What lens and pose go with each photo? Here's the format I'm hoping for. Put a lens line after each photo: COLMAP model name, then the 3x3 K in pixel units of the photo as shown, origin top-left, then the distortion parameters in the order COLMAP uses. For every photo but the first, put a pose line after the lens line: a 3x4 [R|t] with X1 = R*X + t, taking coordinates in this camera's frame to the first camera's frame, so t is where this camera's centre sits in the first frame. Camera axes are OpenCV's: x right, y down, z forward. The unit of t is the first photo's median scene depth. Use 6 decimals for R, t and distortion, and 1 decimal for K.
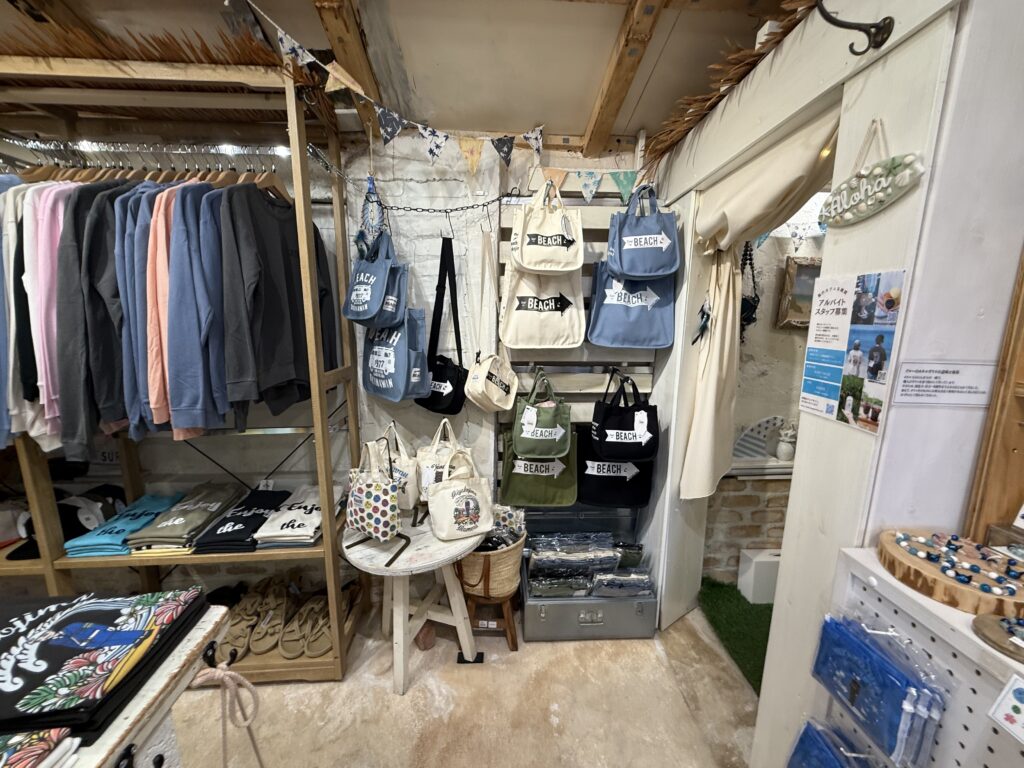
lens RADIAL K [[410.2, 0, 510.3], [0, 410.2, 384.3], [0, 0, 1]] dist [-0.002321, 0.000418]
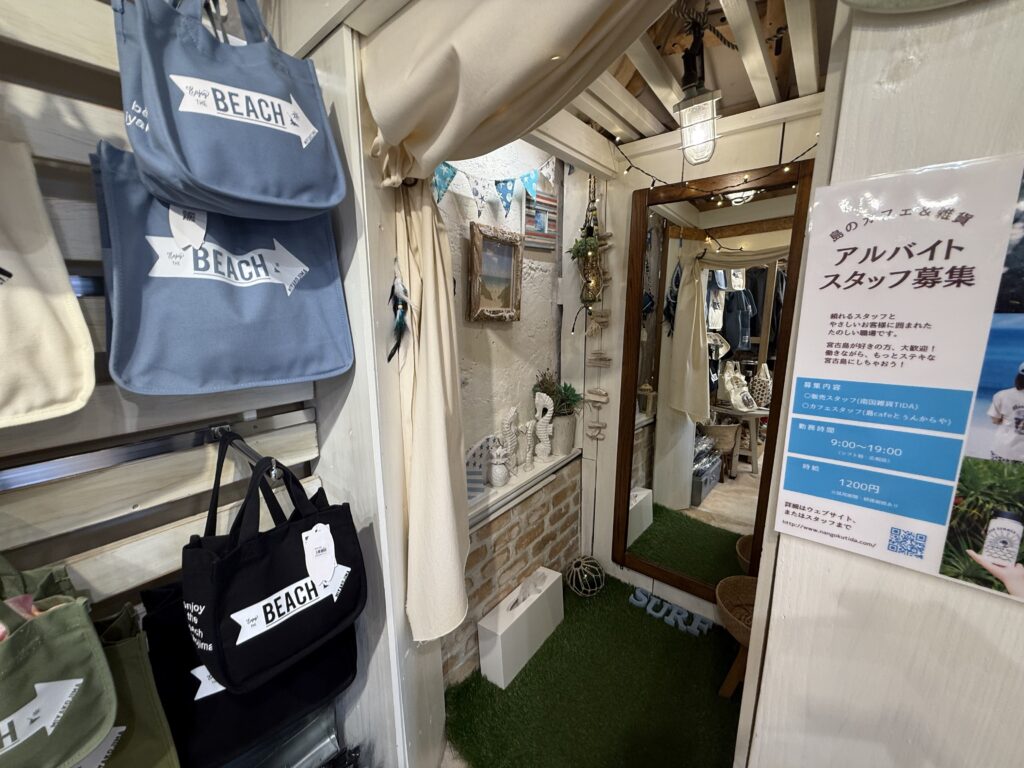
lens RADIAL K [[410.2, 0, 510.3], [0, 410.2, 384.3], [0, 0, 1]] dist [-0.002321, 0.000418]
pose [[0.655516, -0.161857, 0.737632, 0.283954], [0.148763, 0.985299, 0.084000, -0.161920], [-0.740384, 0.054669, 0.669957, 0.982844]]
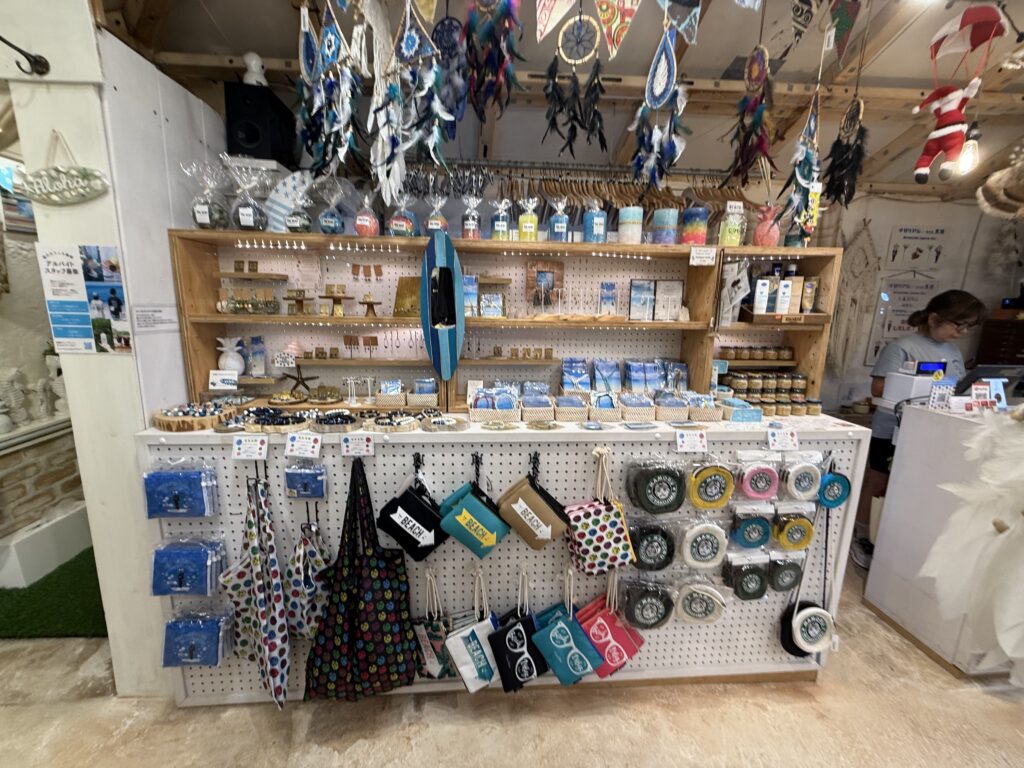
lens RADIAL K [[410.2, 0, 510.3], [0, 410.2, 384.3], [0, 0, 1]] dist [-0.002321, 0.000418]
pose [[-0.046295, -0.209363, 0.976741, -0.599141], [0.139490, 0.966855, 0.213855, 0.085969], [-0.989141, 0.146146, -0.015557, -0.316192]]
